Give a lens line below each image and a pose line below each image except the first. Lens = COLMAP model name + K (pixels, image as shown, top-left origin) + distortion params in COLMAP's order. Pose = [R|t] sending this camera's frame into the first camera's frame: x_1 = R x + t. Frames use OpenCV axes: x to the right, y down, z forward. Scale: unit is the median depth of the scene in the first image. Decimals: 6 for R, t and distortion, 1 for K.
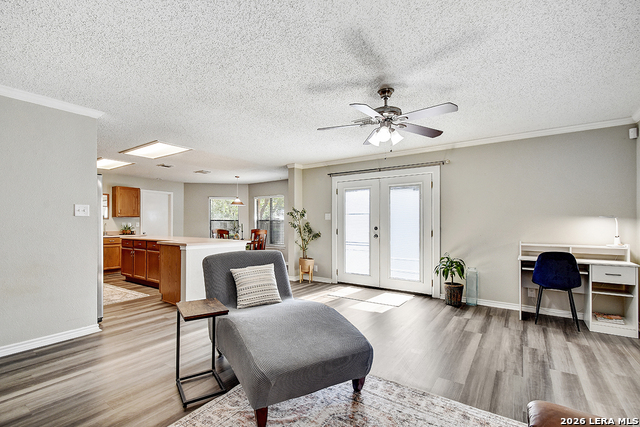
lens RADIAL K [[288.7, 0, 308.9], [0, 288.7, 218.5], [0, 0, 1]] dist [0.011658, -0.007694]
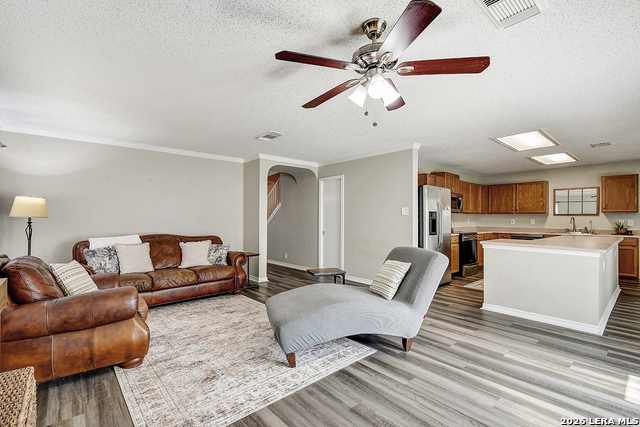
lens RADIAL K [[288.7, 0, 316.3], [0, 288.7, 217.5], [0, 0, 1]] dist [0.011658, -0.007694]
pose [[-0.226120, -0.001492, -0.974098, 0.439757], [0.010432, 0.999938, -0.003953, 0.002947], [0.974044, -0.011056, -0.226091, 0.471998]]
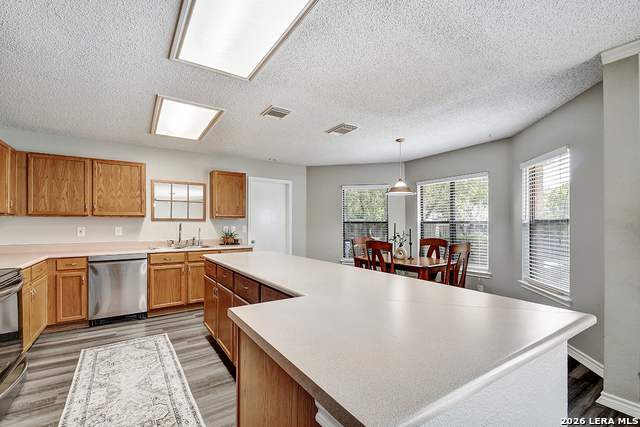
lens RADIAL K [[288.7, 0, 317.5], [0, 288.7, 214.1], [0, 0, 1]] dist [0.011658, -0.007694]
pose [[0.937223, -0.017824, -0.348274, -0.274727], [0.009661, 0.999637, -0.025161, 0.005906], [0.348596, 0.020217, 0.937055, 0.594762]]
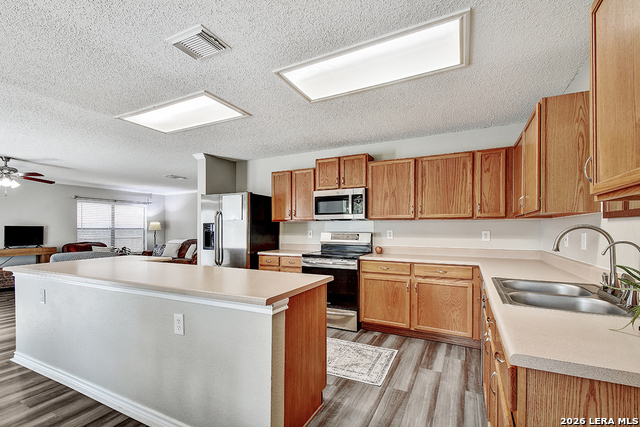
lens RADIAL K [[288.7, 0, 315.2], [0, 288.7, 228.5], [0, 0, 1]] dist [0.011658, -0.007694]
pose [[-0.986621, 0.003426, -0.162995, -0.599428], [0.005542, 0.999906, -0.012525, 0.011763], [0.162936, -0.013261, -0.986547, 1.399445]]
